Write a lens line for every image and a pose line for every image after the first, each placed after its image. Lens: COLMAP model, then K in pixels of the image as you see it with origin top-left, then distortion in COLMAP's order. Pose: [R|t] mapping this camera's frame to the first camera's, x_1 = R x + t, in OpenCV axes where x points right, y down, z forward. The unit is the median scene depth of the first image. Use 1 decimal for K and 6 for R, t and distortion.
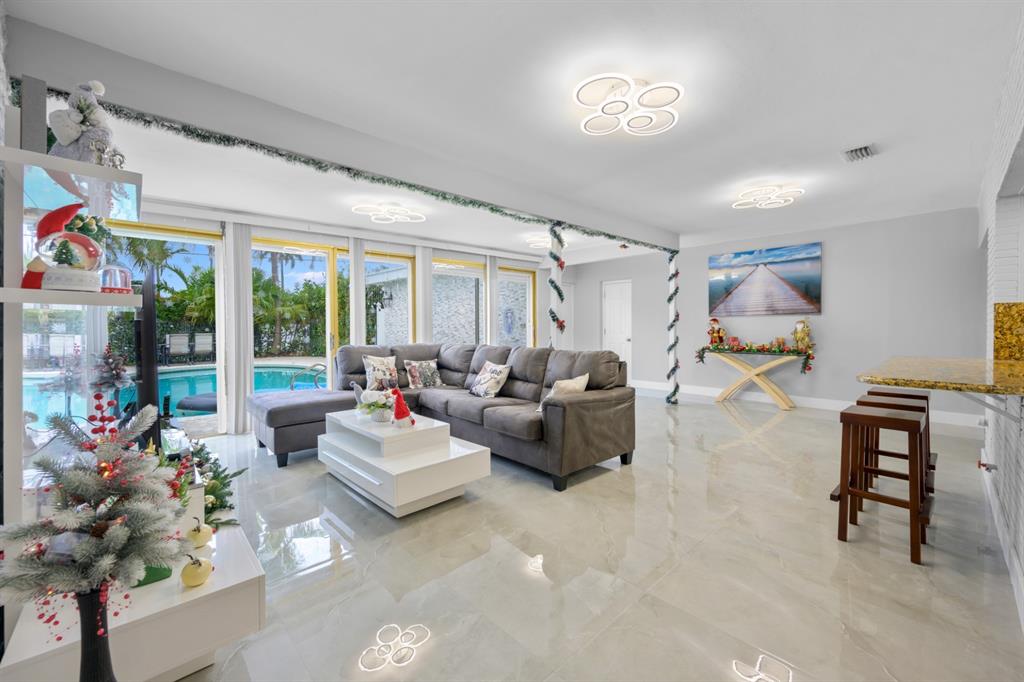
lens RADIAL K [[410.7, 0, 520.0], [0, 410.7, 331.8], [0, 0, 1]] dist [0.001263, 0.000681]
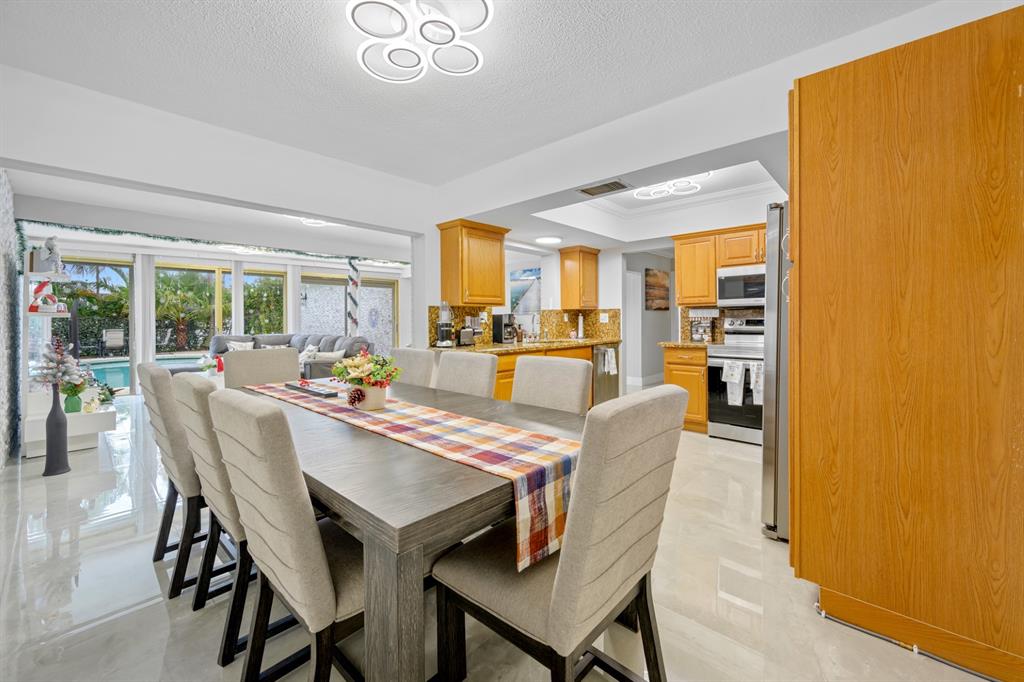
lens RADIAL K [[410.7, 0, 513.1], [0, 410.7, 321.3], [0, 0, 1]] dist [0.001263, 0.000681]
pose [[0.997866, -0.002197, 0.065263, 0.597846], [0.003095, 0.999902, -0.013672, 0.006832], [-0.065227, 0.013845, 0.997774, -0.626588]]
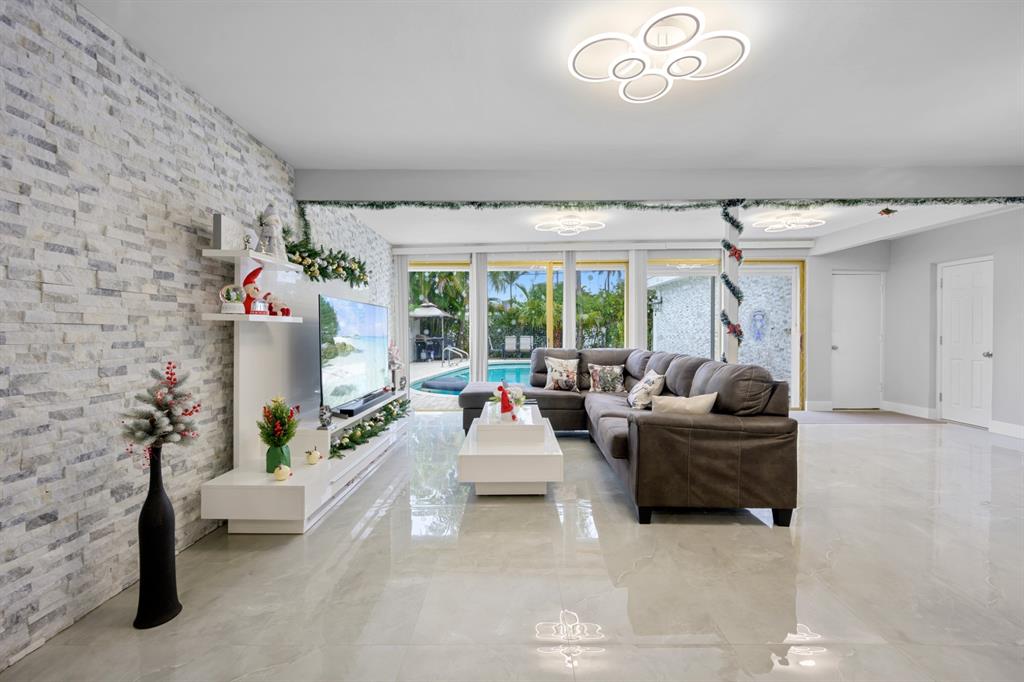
lens RADIAL K [[410.7, 0, 513.6], [0, 410.7, 337.4], [0, 0, 1]] dist [0.001263, 0.000681]
pose [[0.722111, 0.014849, -0.691617, 0.332616], [-0.012622, 0.999886, 0.008289, -0.004079], [0.691662, 0.002744, 0.722217, 0.127951]]
